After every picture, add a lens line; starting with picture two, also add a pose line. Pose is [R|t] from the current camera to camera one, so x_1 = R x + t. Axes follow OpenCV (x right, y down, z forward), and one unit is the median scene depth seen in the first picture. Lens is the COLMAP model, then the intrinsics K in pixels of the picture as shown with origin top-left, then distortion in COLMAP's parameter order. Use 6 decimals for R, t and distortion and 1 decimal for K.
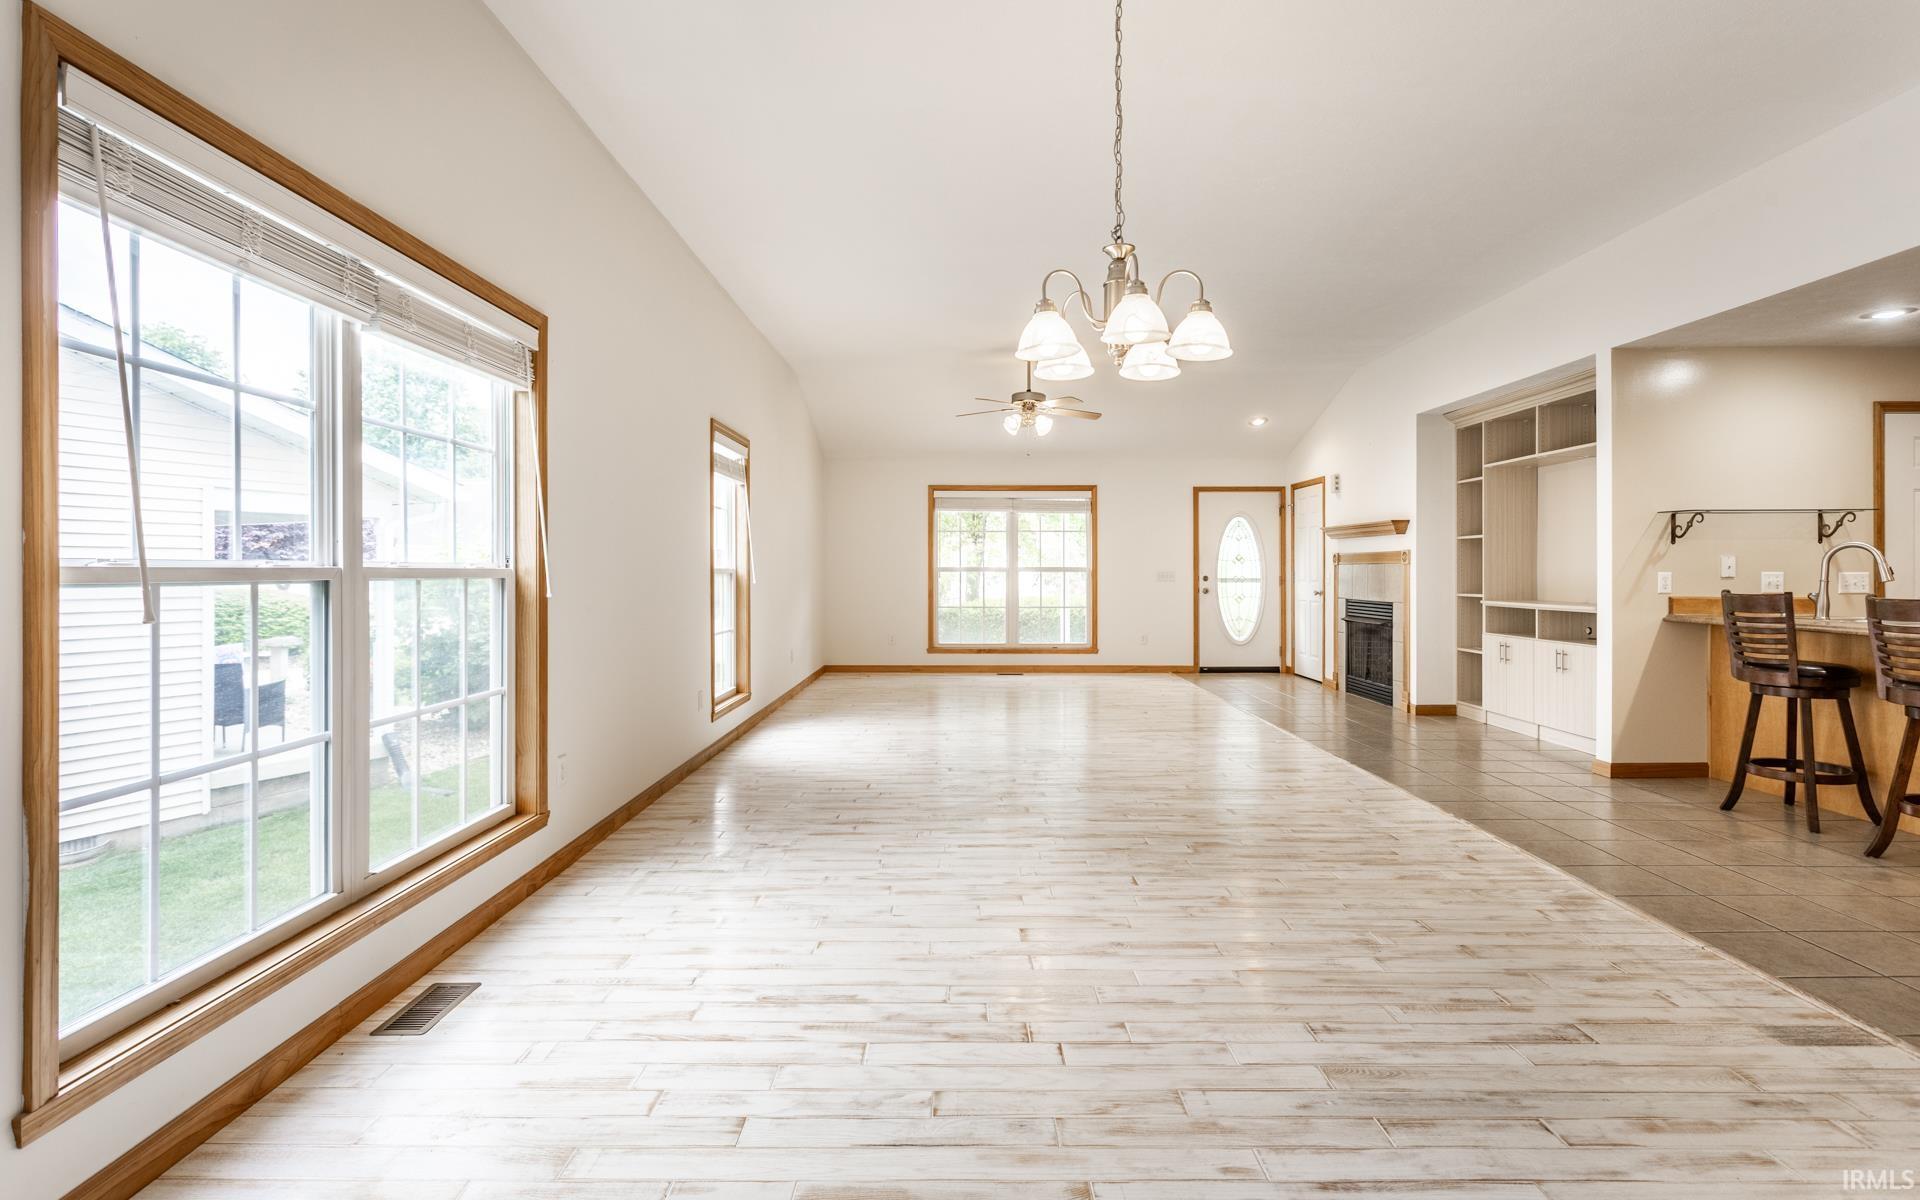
lens RADIAL K [[930.1, 0, 947.3], [0, 930.1, 570.8], [0, 0, 1]] dist [0.003966, 0.000556]
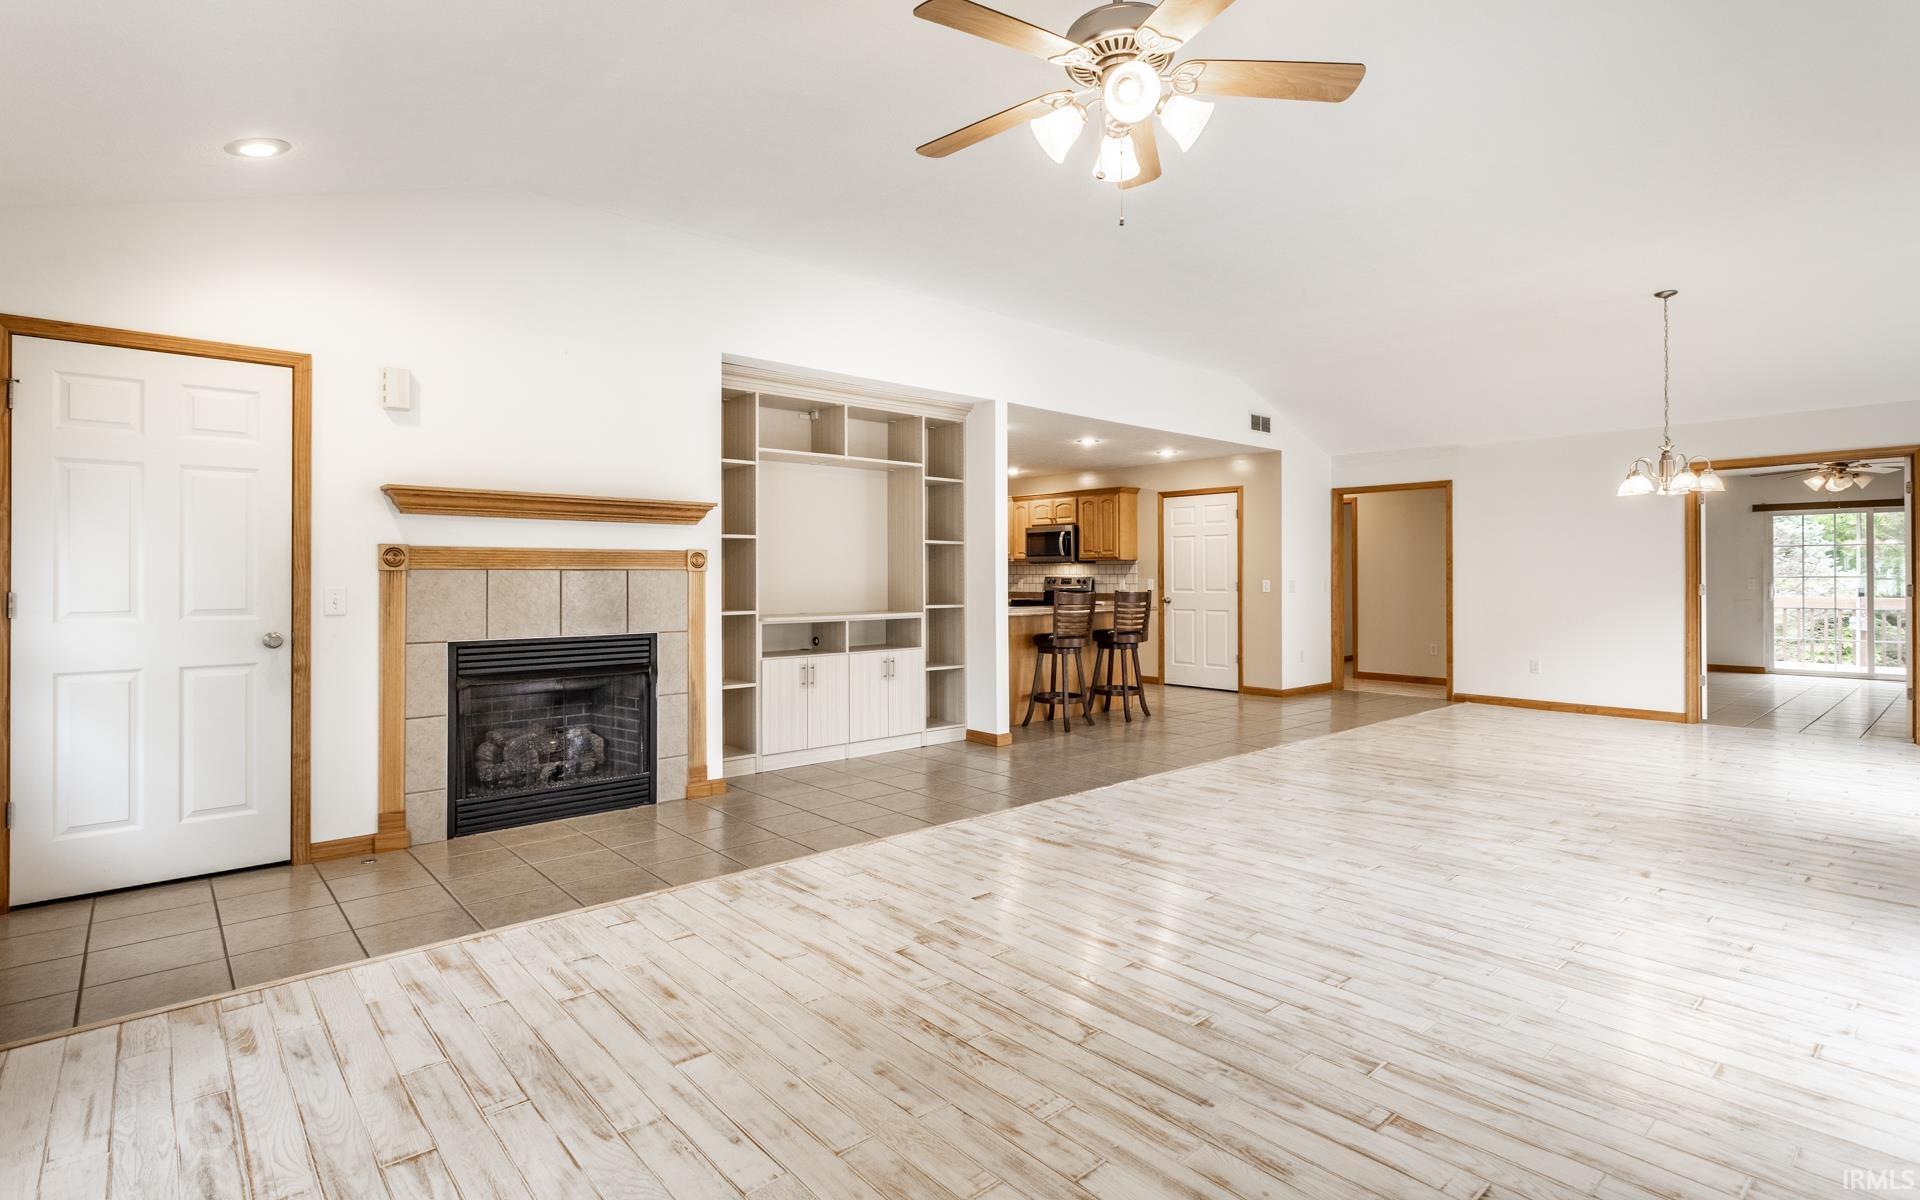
lens RADIAL K [[930.1, 0, 965.9], [0, 930.1, 581.6], [0, 0, 1]] dist [0.003966, 0.000556]
pose [[-0.682284, -0.003183, 0.731080, -0.111643], [0.002873, 0.999971, 0.007035, -0.004153], [-0.731081, 0.006900, -0.682255, 1.283736]]
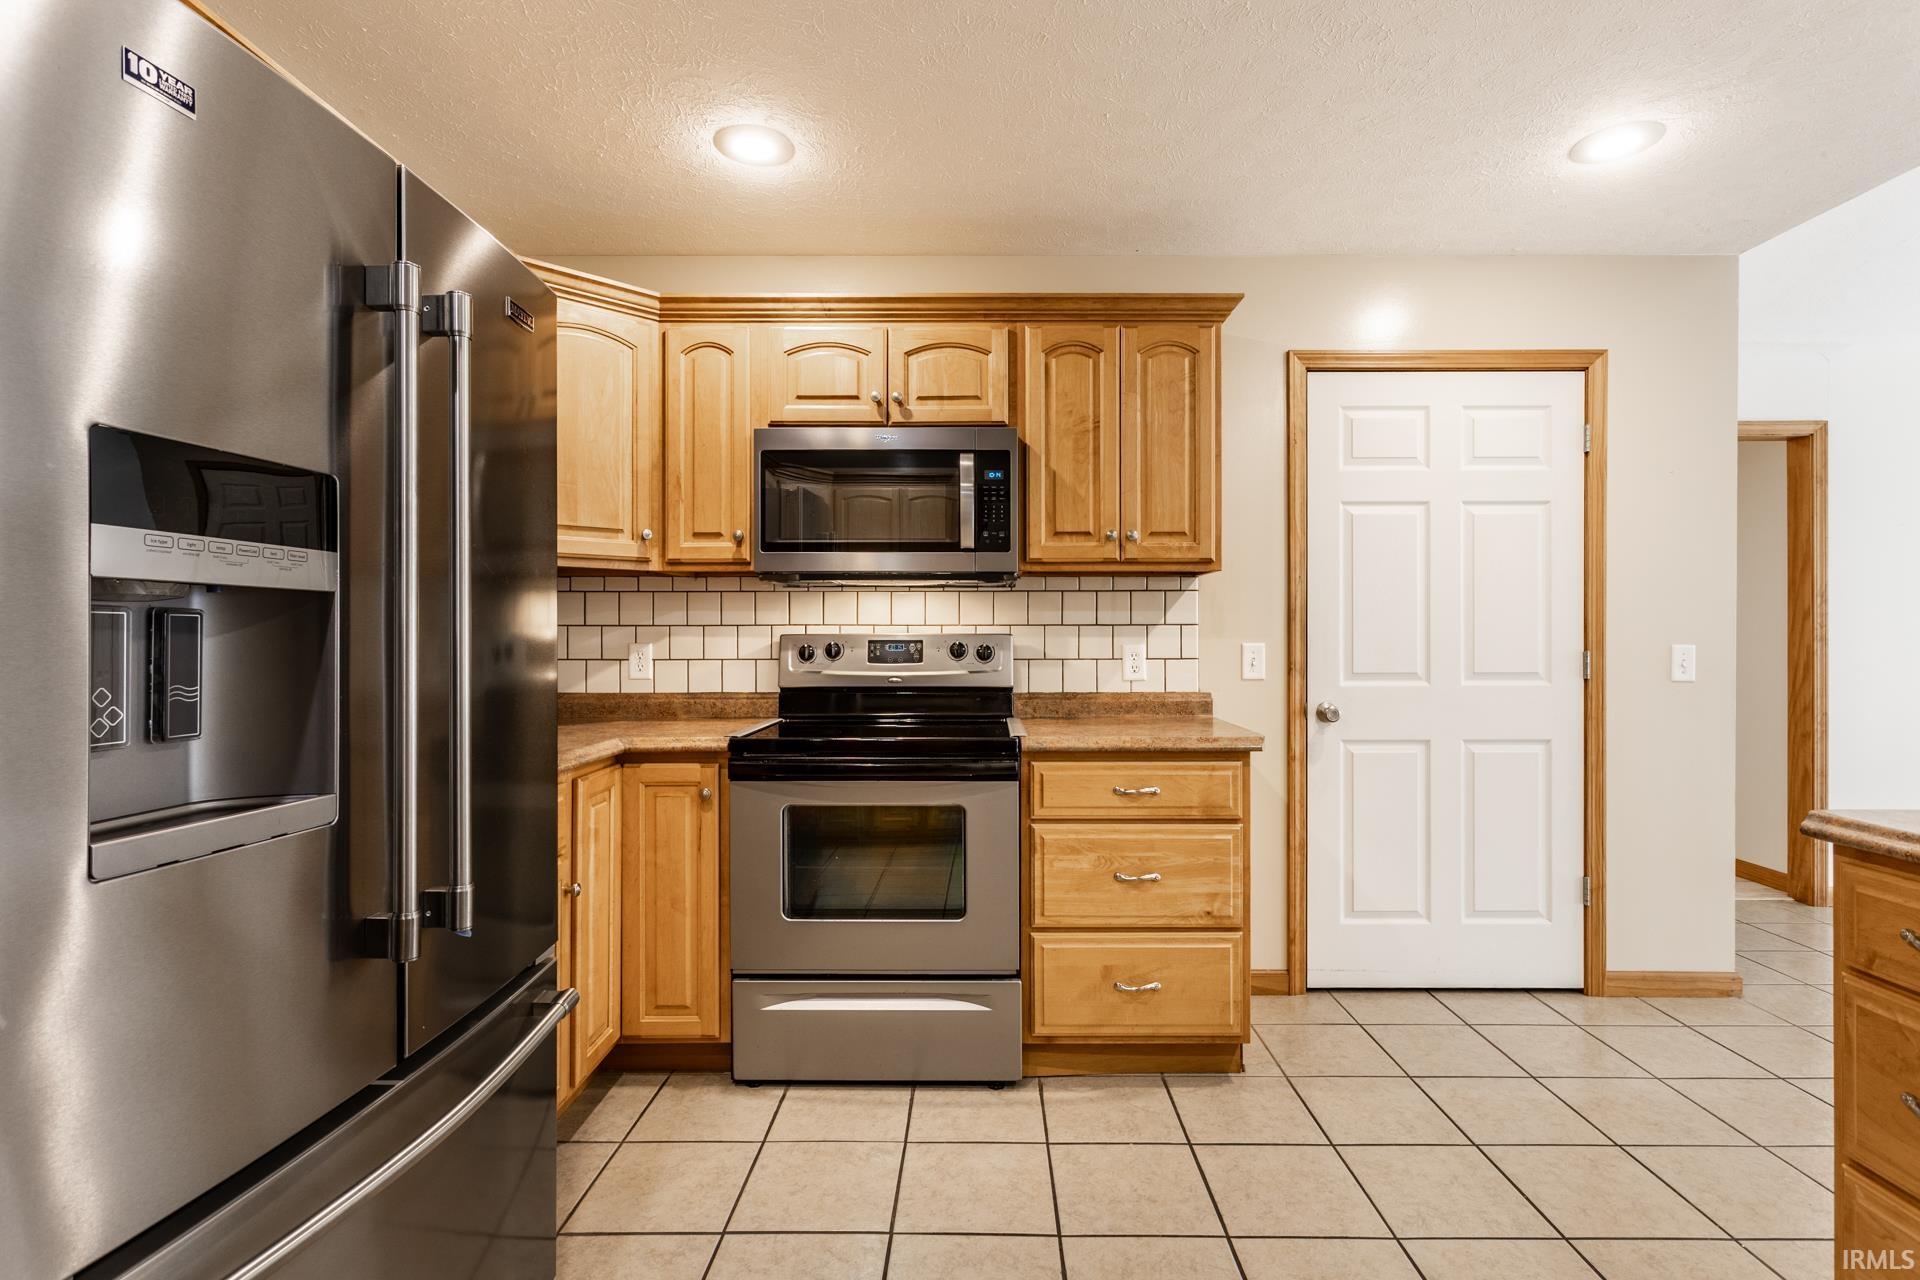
lens RADIAL K [[930.0, 0, 972.7], [0, 930.0, 639.7], [0, 0, 1]] dist [0.001751, 0.001464]
pose [[-0.999986, -0.002074, -0.004915, 0.790129], [-0.002119, 0.999954, 0.009342, -0.002050], [0.004895, 0.009352, -0.999944, 0.584097]]
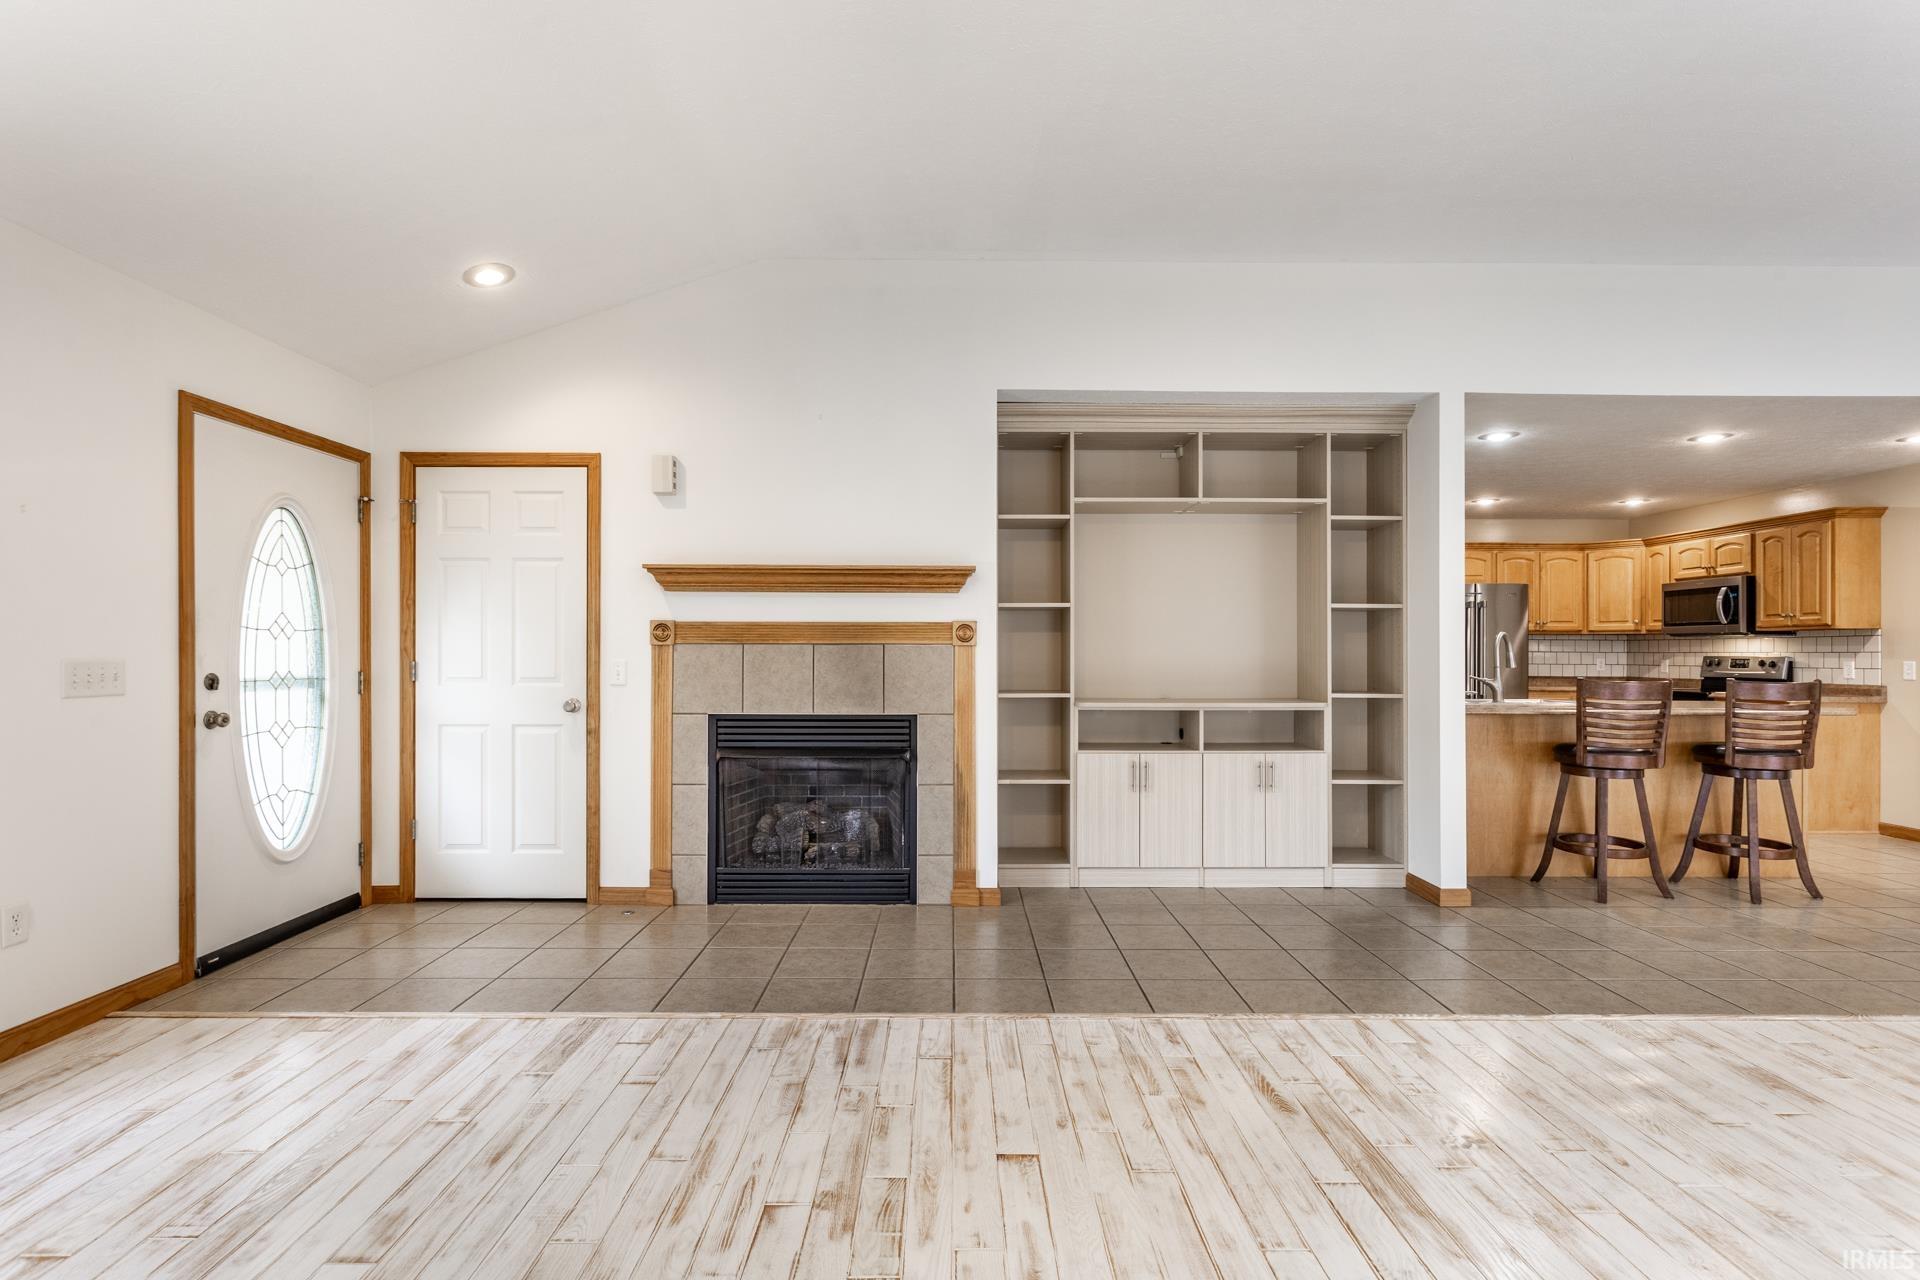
lens RADIAL K [[930.0, 0, 949.2], [0, 930.0, 652.1], [0, 0, 1]] dist [0.001751, 0.001464]
pose [[-0.027096, -0.000577, 0.999633, -0.074203], [-0.002125, 0.999998, 0.000520, -0.003819], [-0.999631, -0.002110, -0.027097, 1.006110]]
